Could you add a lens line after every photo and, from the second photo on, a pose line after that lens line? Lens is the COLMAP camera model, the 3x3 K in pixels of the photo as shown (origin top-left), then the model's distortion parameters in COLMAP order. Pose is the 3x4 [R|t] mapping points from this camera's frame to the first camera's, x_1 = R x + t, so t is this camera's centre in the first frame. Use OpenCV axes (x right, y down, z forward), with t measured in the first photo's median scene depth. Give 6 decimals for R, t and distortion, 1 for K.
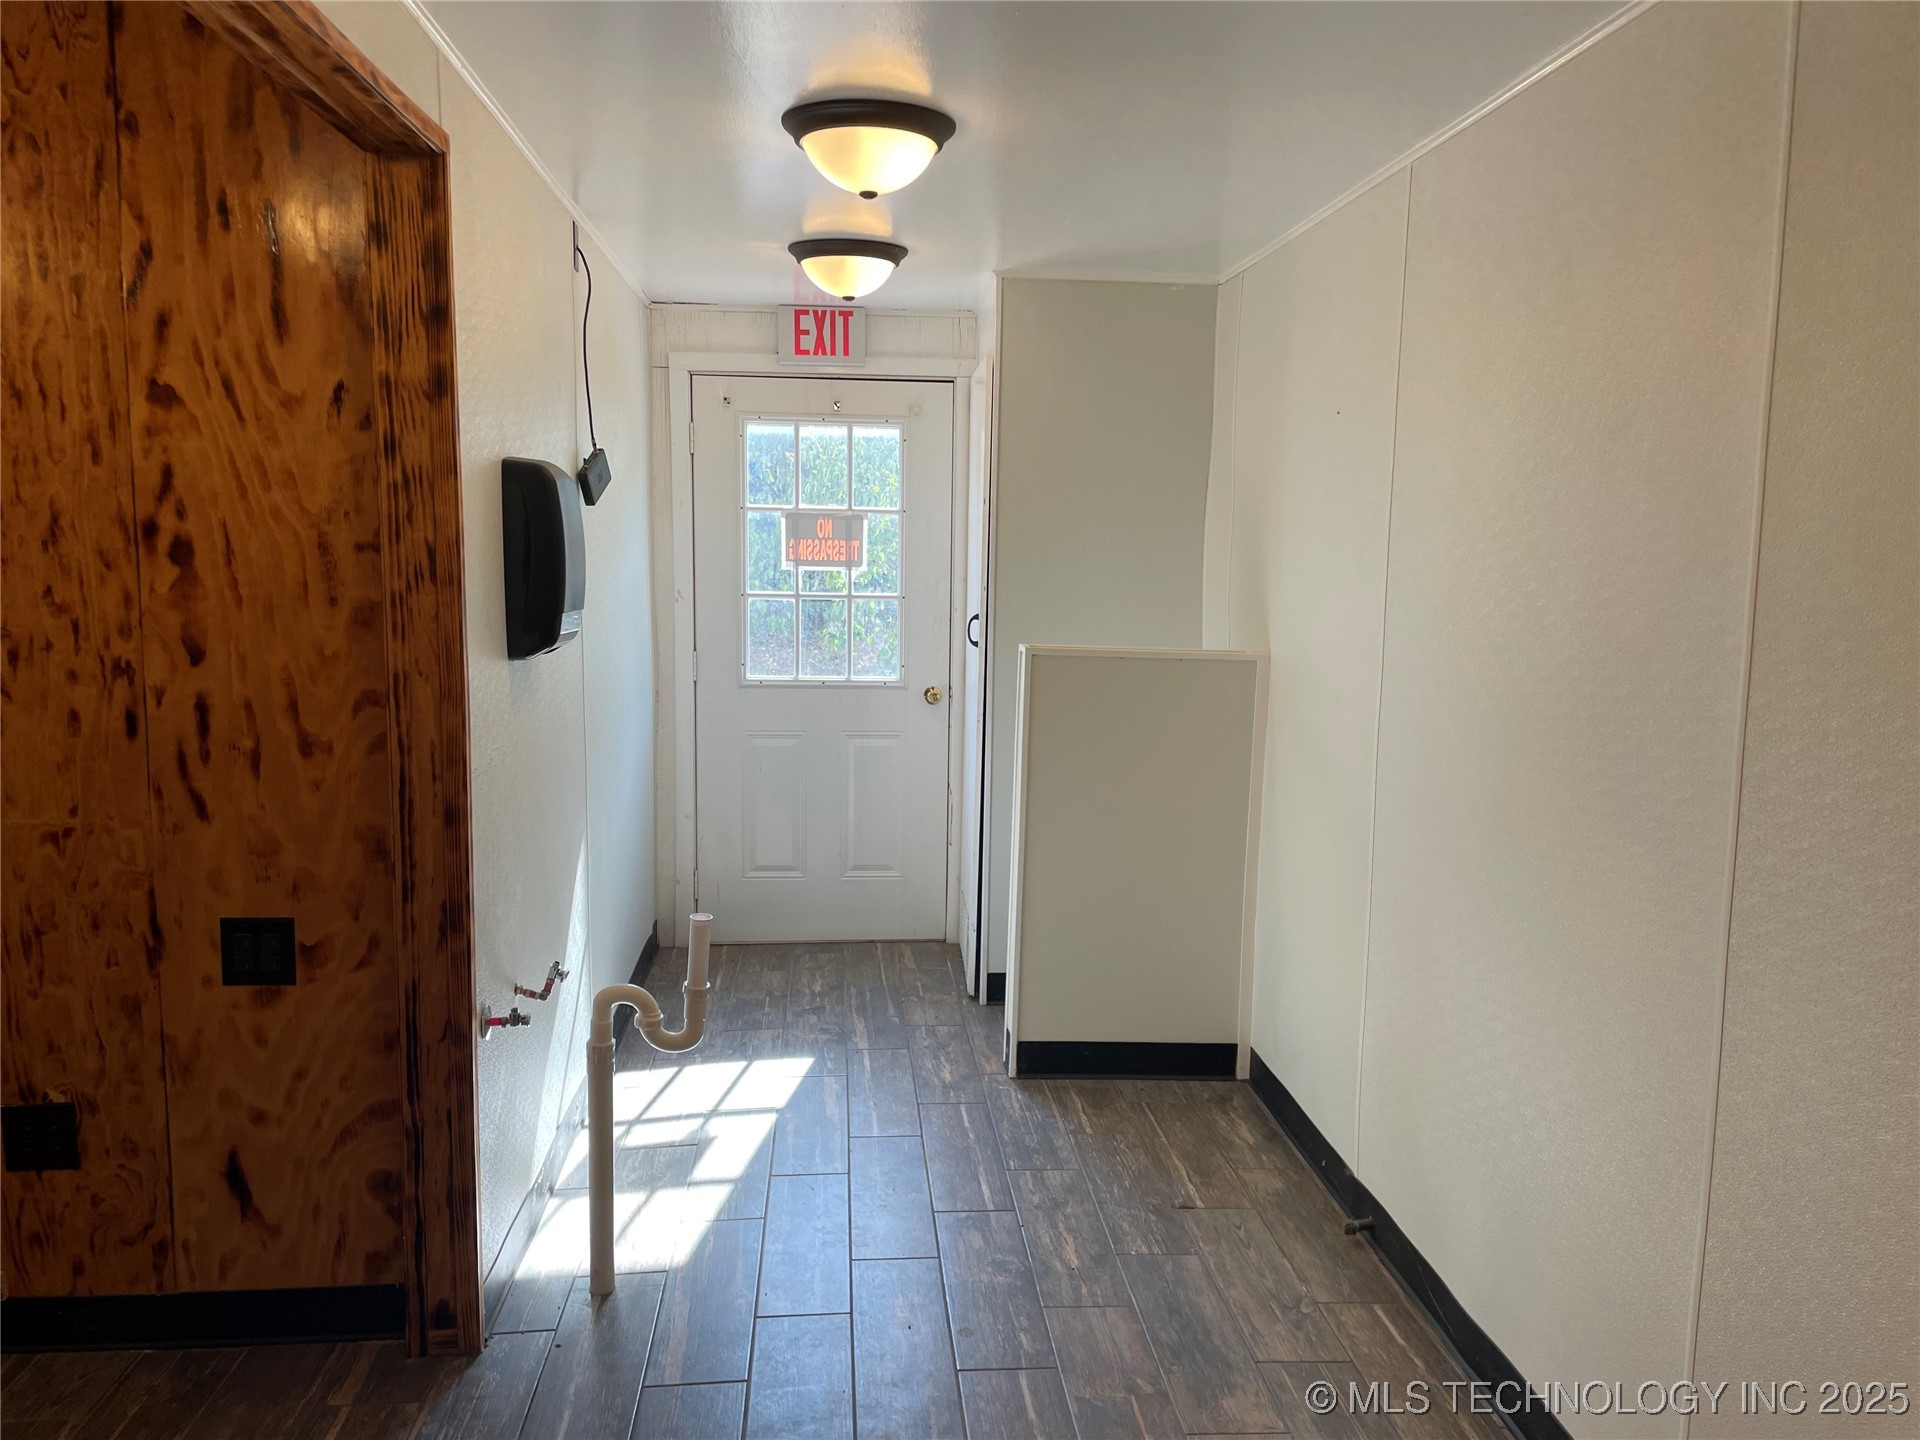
lens RADIAL K [[1446.7, 0, 970.5], [0, 1446.7, 718.7], [0, 0, 1]] dist [0.089845, -0.112201]
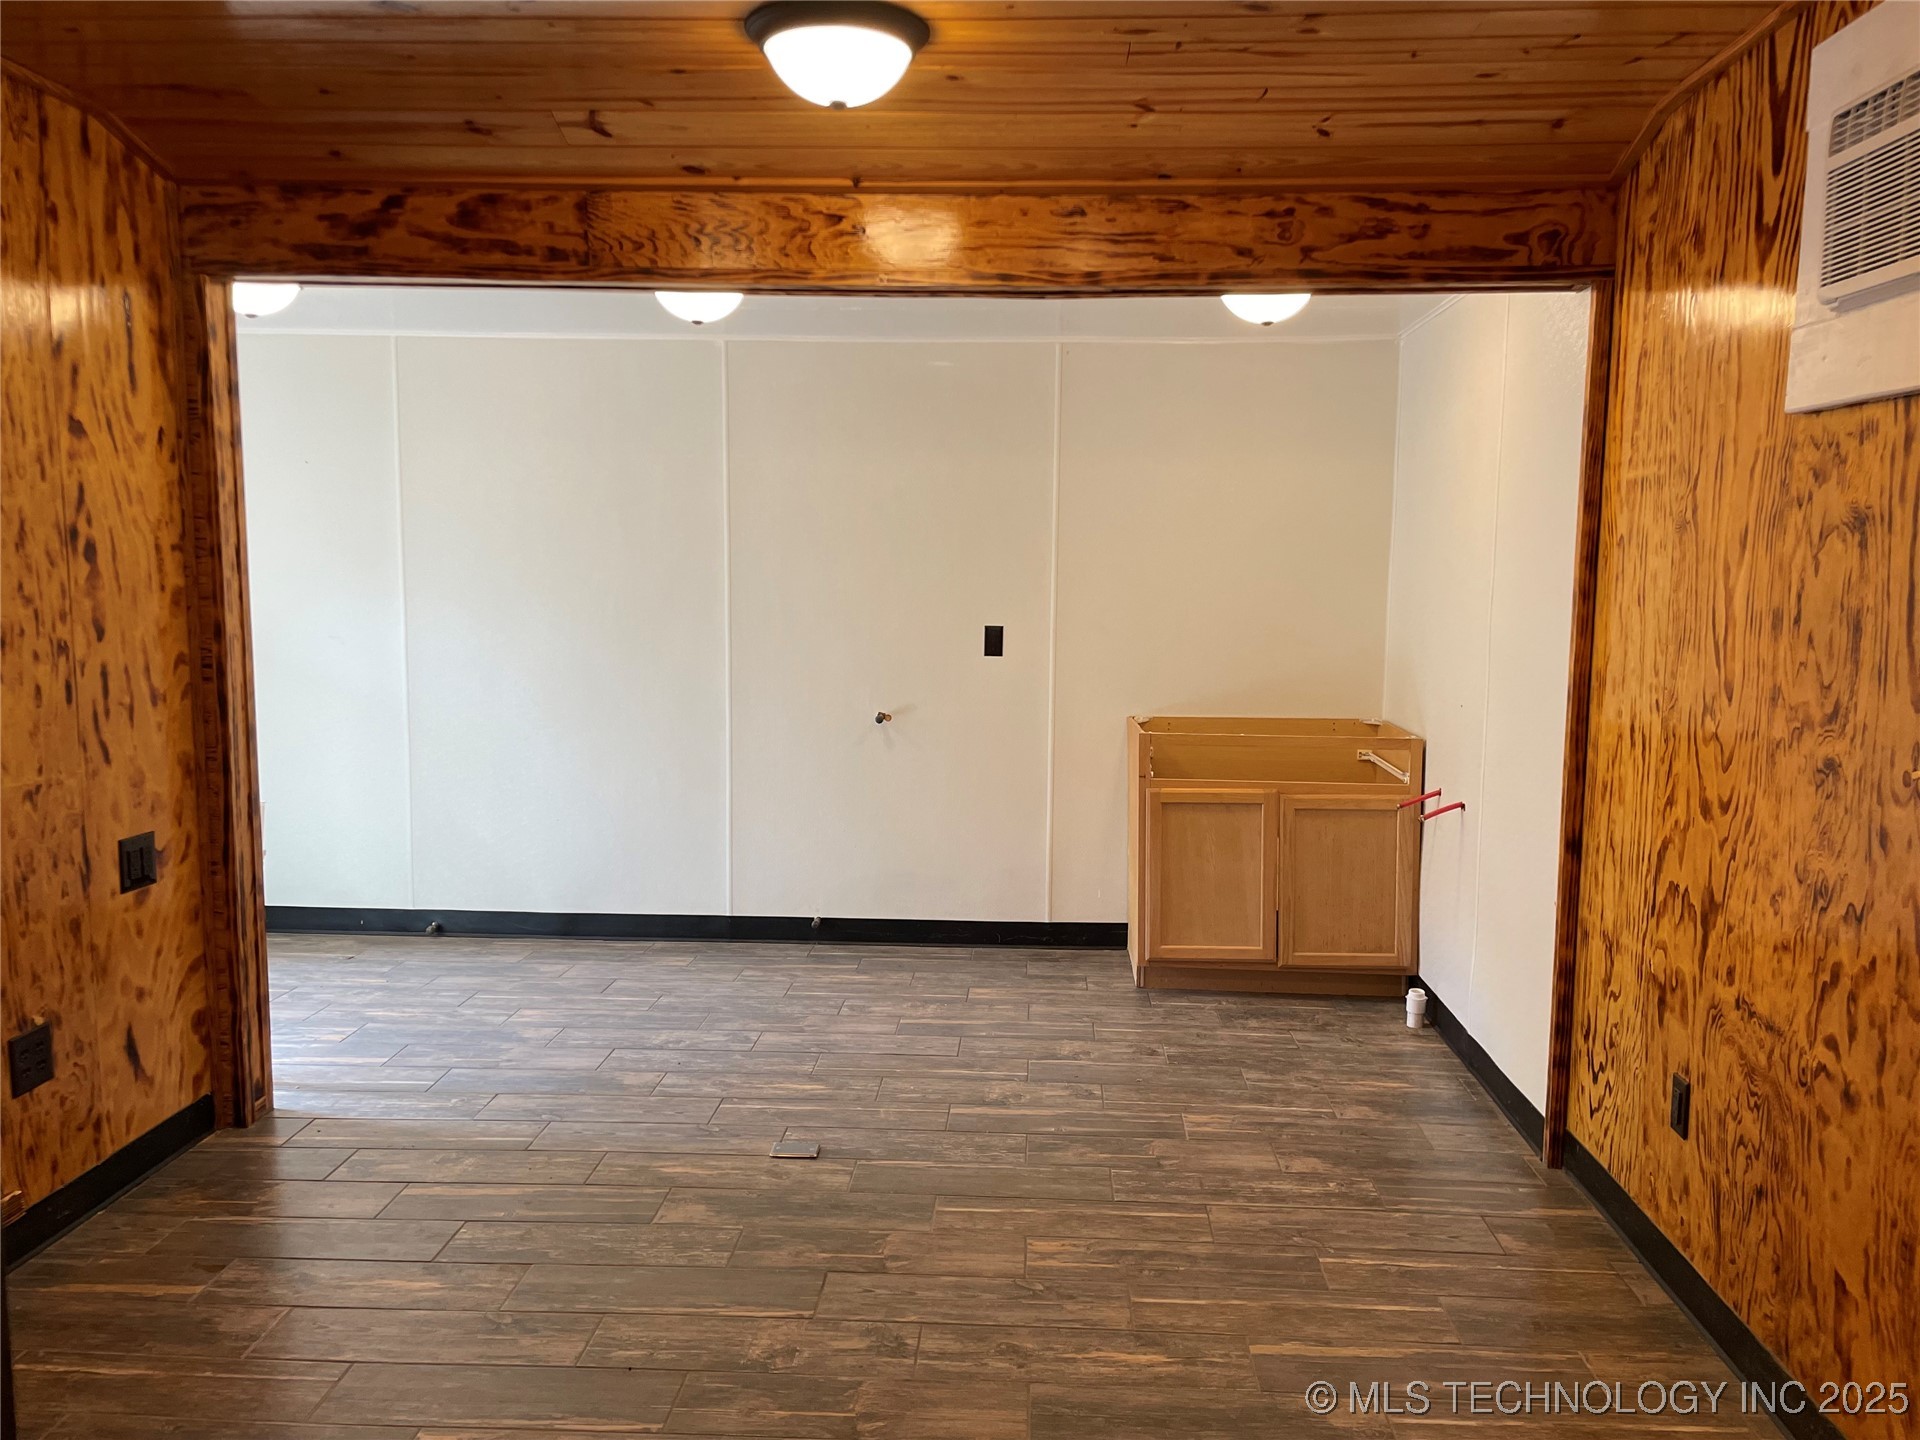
lens RADIAL K [[1446.7, 0, 963.6], [0, 1446.7, 728.1], [0, 0, 1]] dist [0.089845, -0.112201]
pose [[0.150349, -0.123807, 0.980850, -1.678731], [0.114970, 0.987586, 0.107034, -0.012850], [-0.981925, 0.096676, 0.162717, 0.069753]]
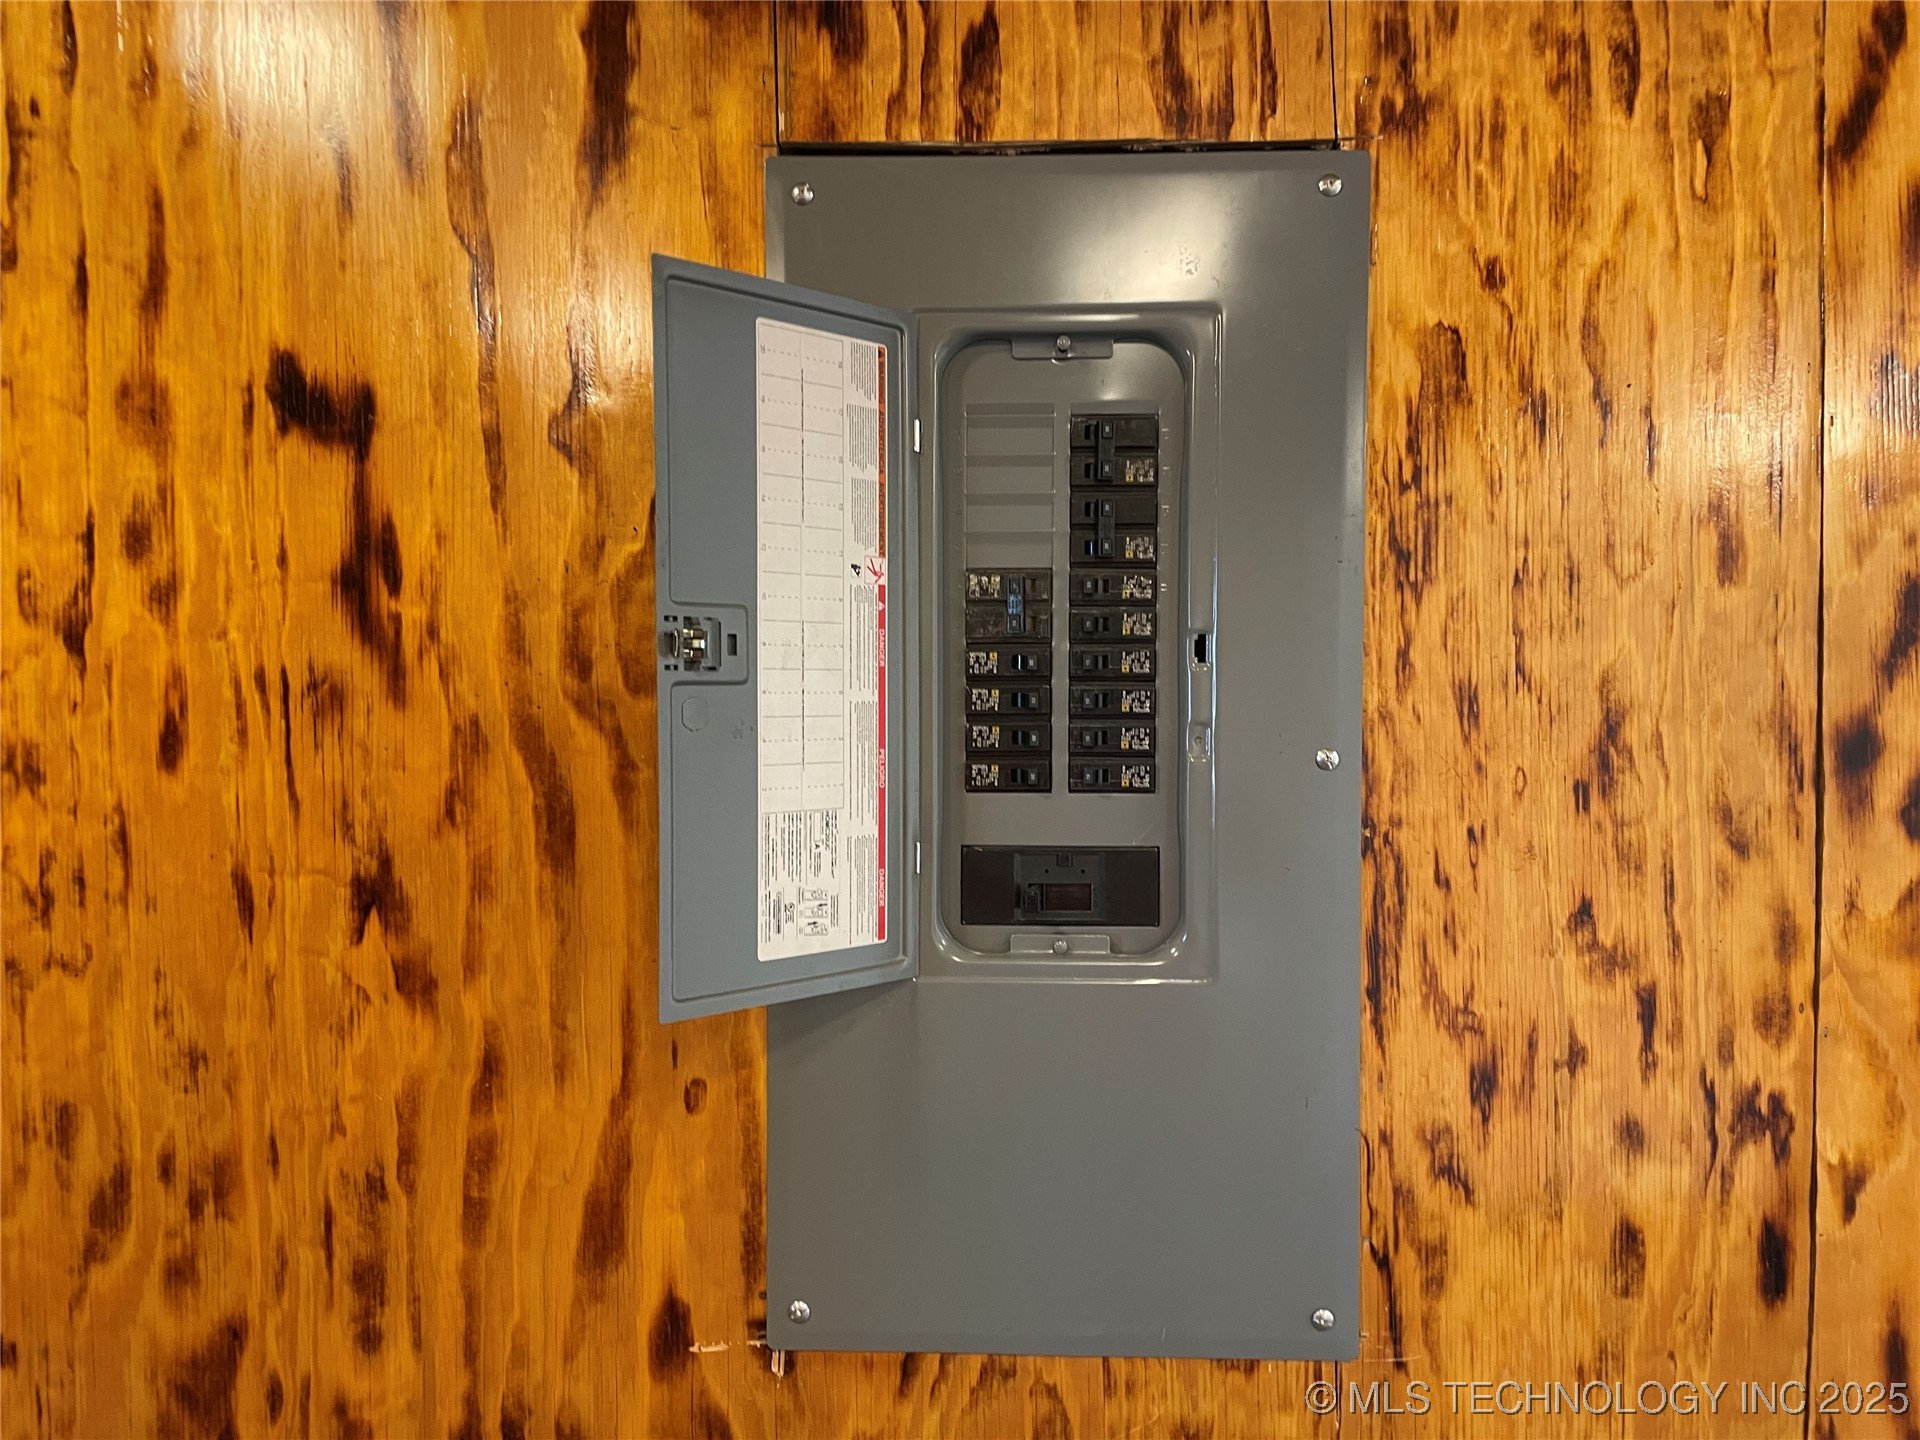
lens RADIAL K [[1446.7, 0, 951.4], [0, 1446.7, 716.9], [0, 0, 1]] dist [0.089845, -0.112201]
pose [[0.993096, -0.012249, -0.116664, -0.738453], [0.001492, 0.995772, -0.091847, -0.101860], [0.117296, 0.091039, 0.988915, 0.594592]]
